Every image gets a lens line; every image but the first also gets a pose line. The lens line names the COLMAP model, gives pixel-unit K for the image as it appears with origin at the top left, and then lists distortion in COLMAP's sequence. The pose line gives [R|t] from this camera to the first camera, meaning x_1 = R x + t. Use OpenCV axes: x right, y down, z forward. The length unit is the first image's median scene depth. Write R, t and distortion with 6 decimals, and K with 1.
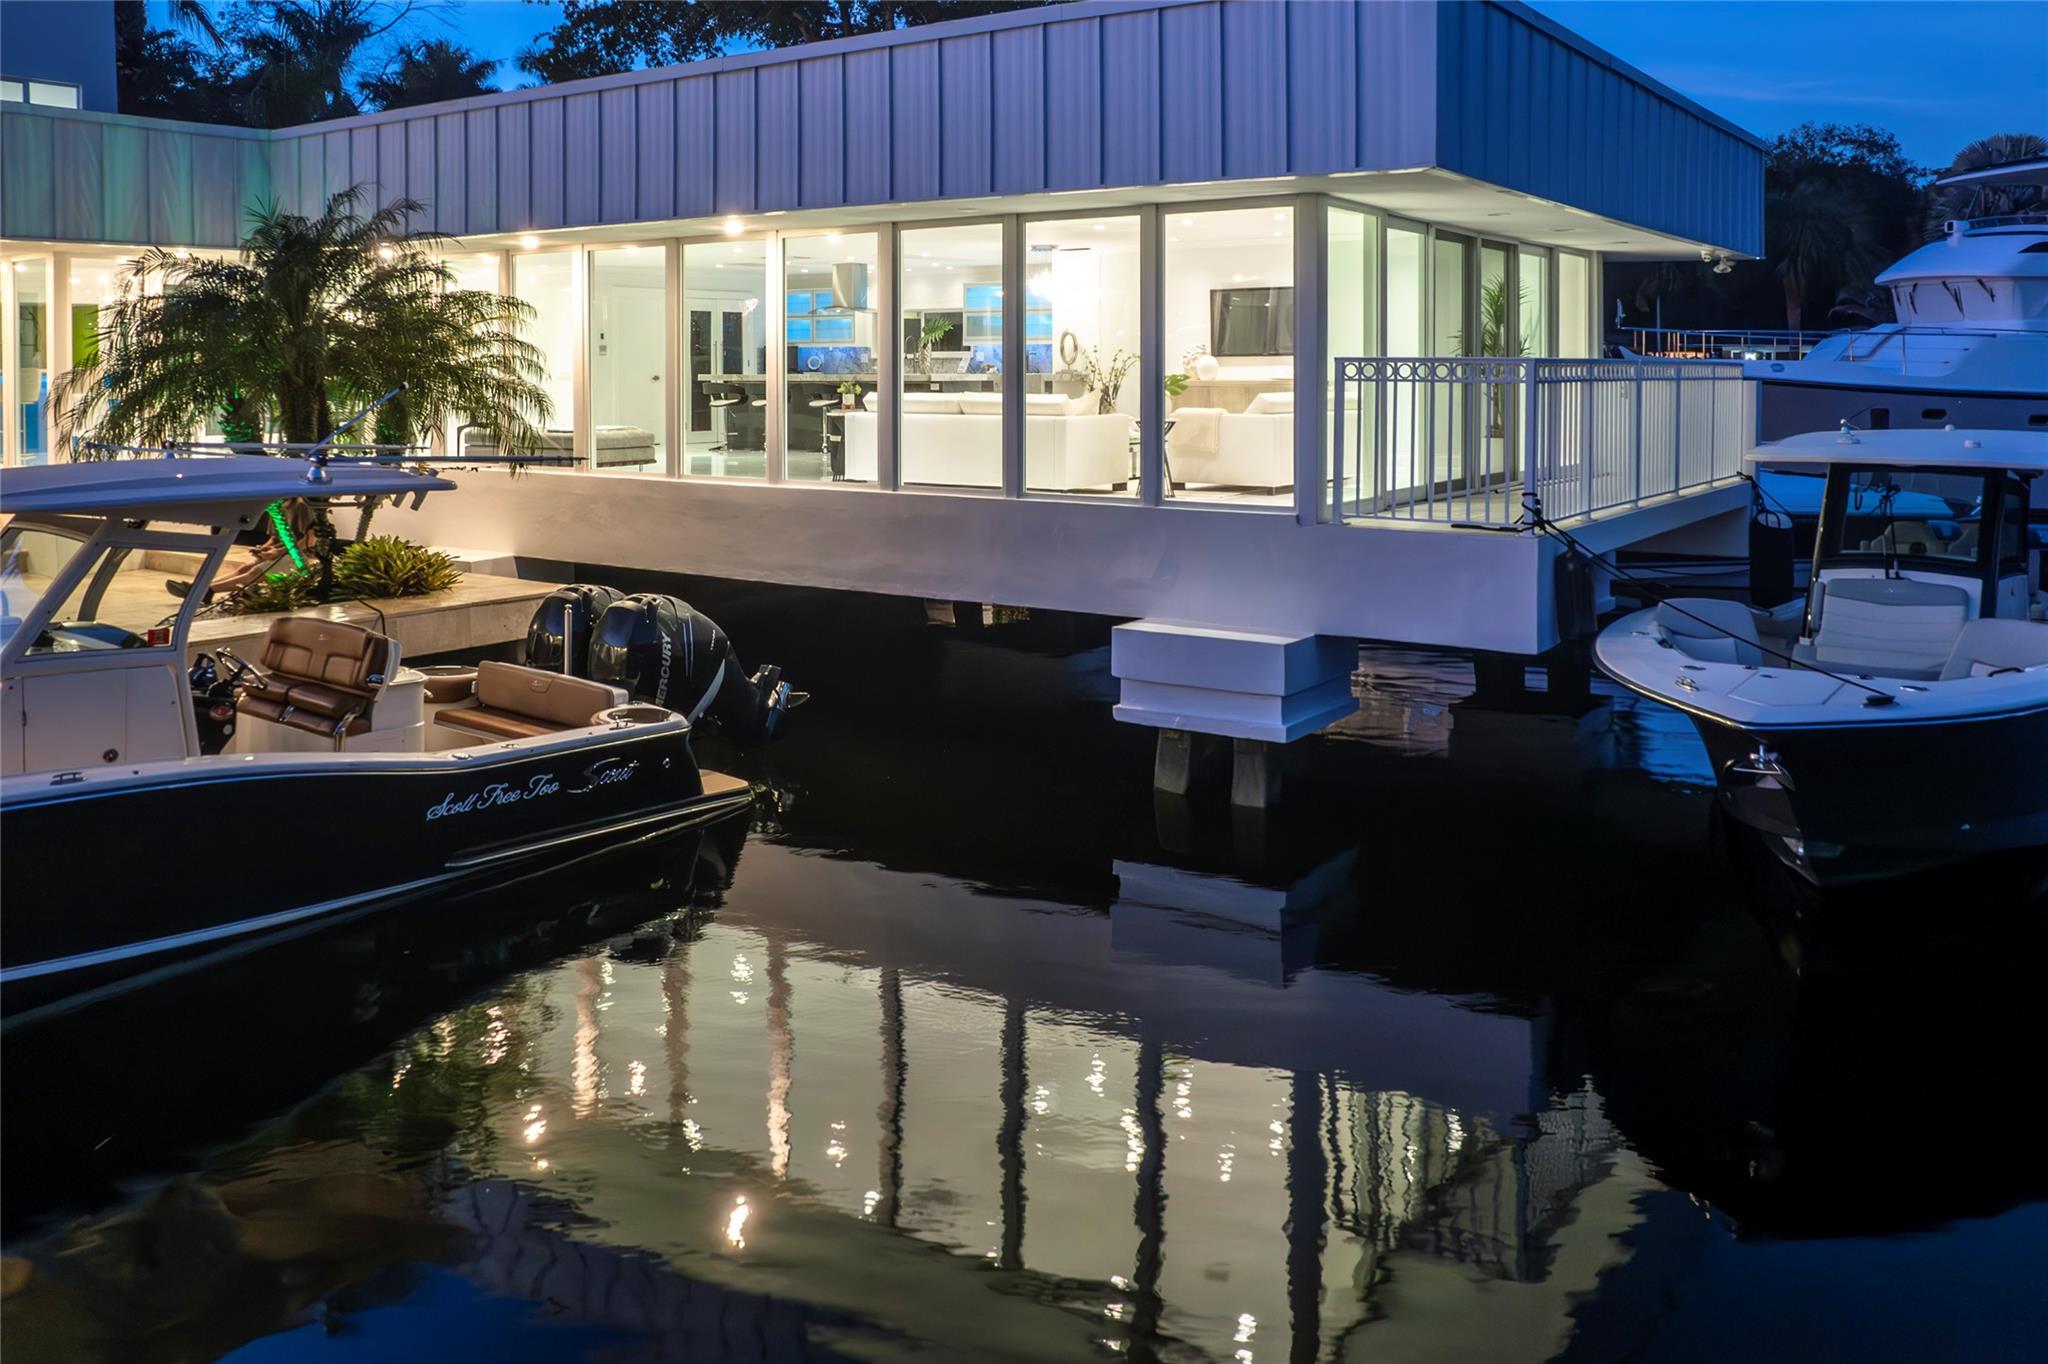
lens RADIAL K [[1628.7, 0, 1021.7], [0, 1628.7, 437.1], [0, 0, 1]] dist [-0.061020, 0.002954]
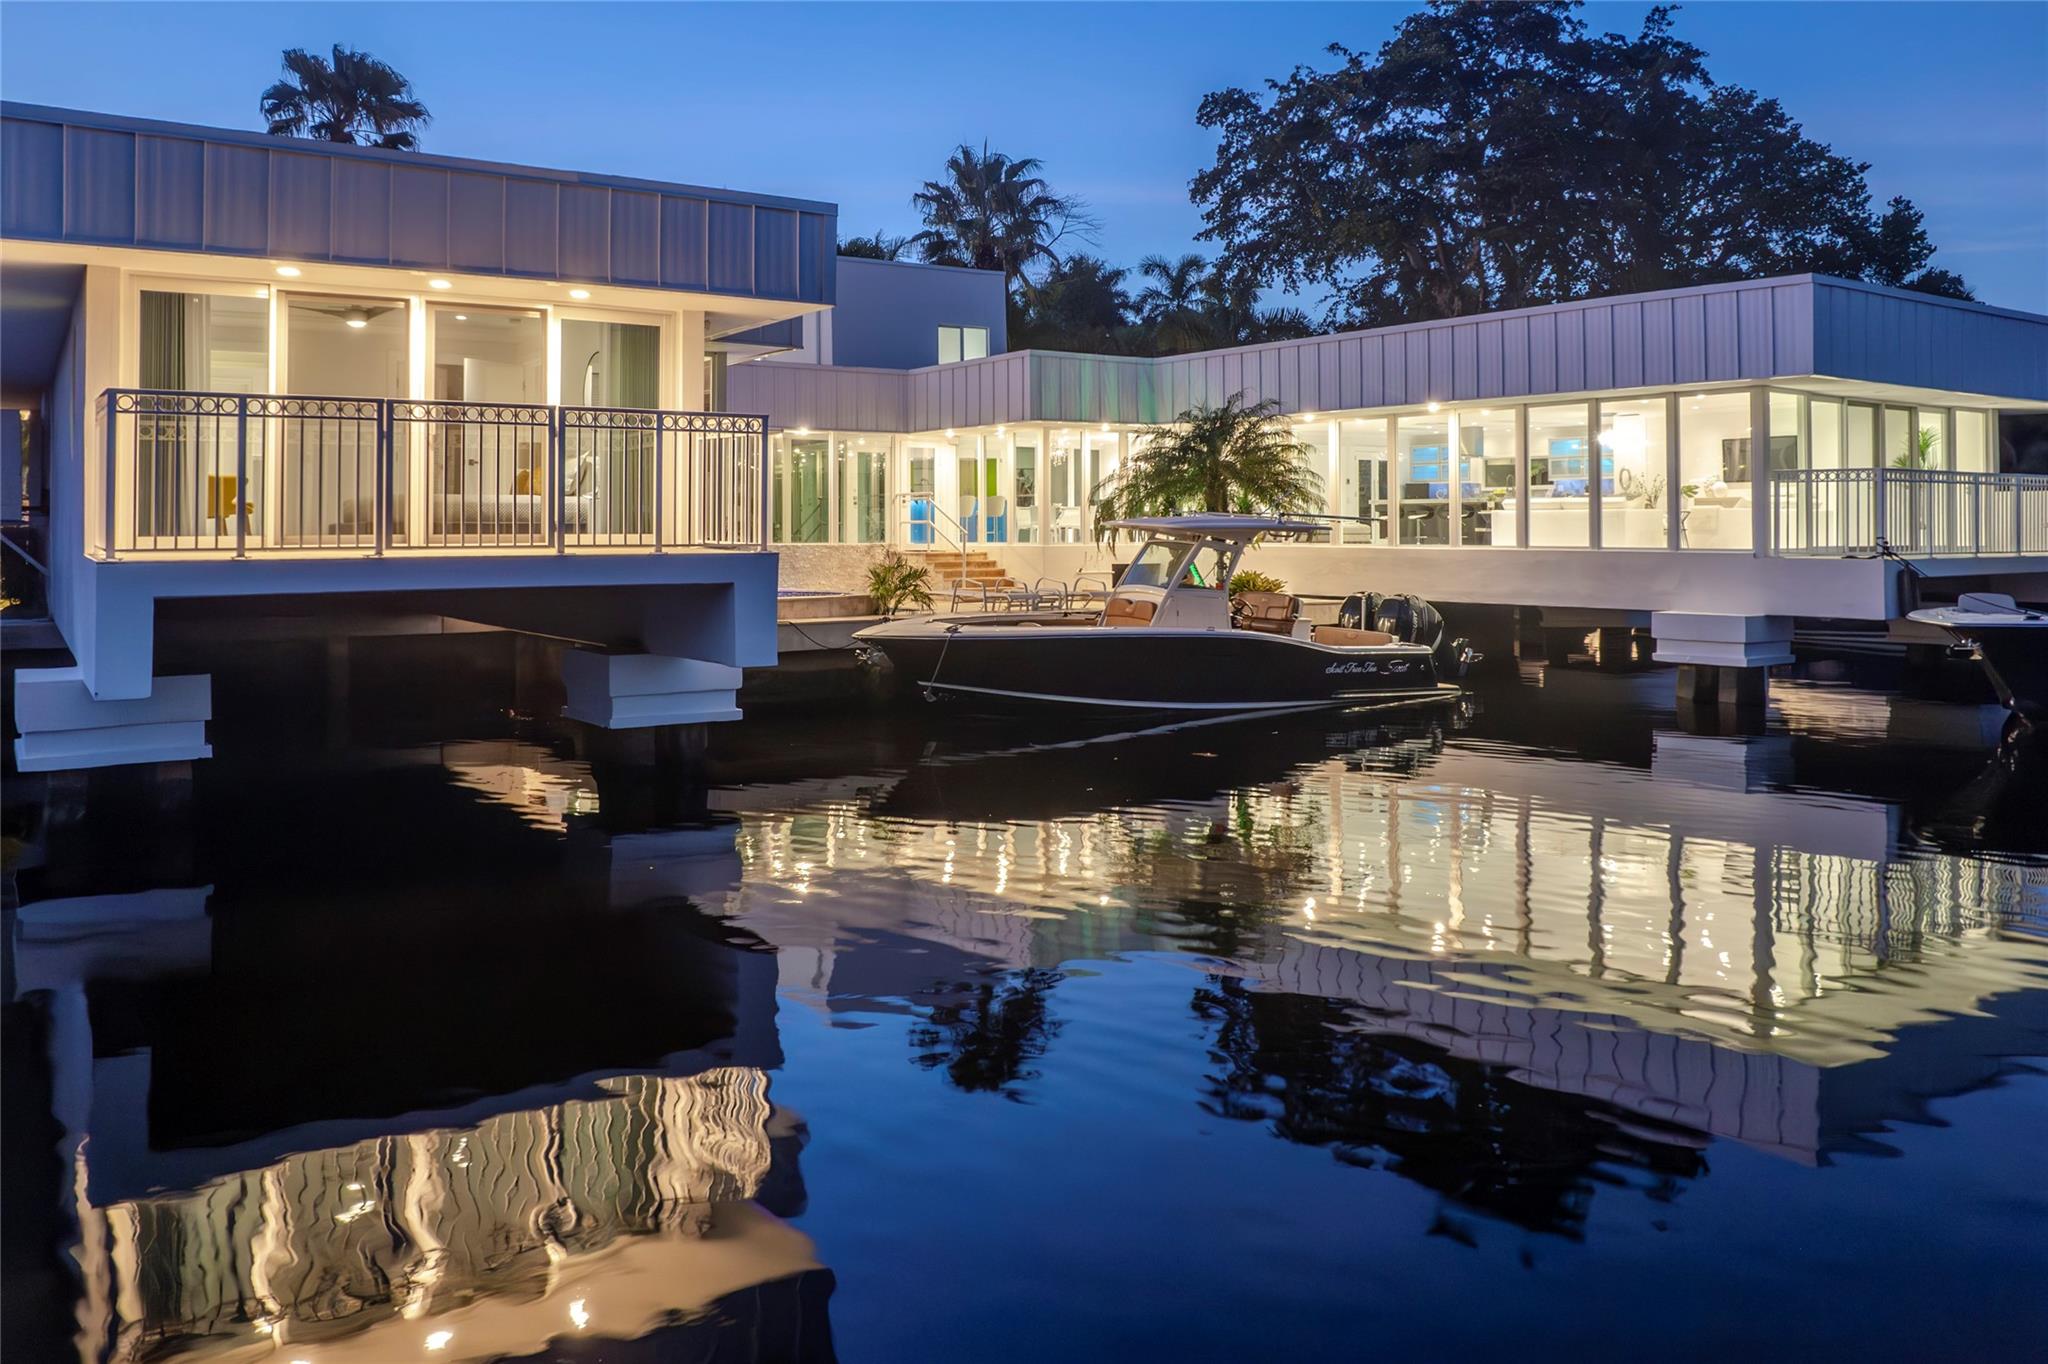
lens RADIAL K [[1528.0, 0, 1024.5], [0, 1528.0, 517.6], [0, 0, 1]] dist [-0.038922, 0.000948]
pose [[0.940641, -0.003623, -0.339385, -0.028019], [-0.013097, 0.998811, -0.046962, 0.084956], [0.339151, 0.048619, 0.939475, -0.815648]]
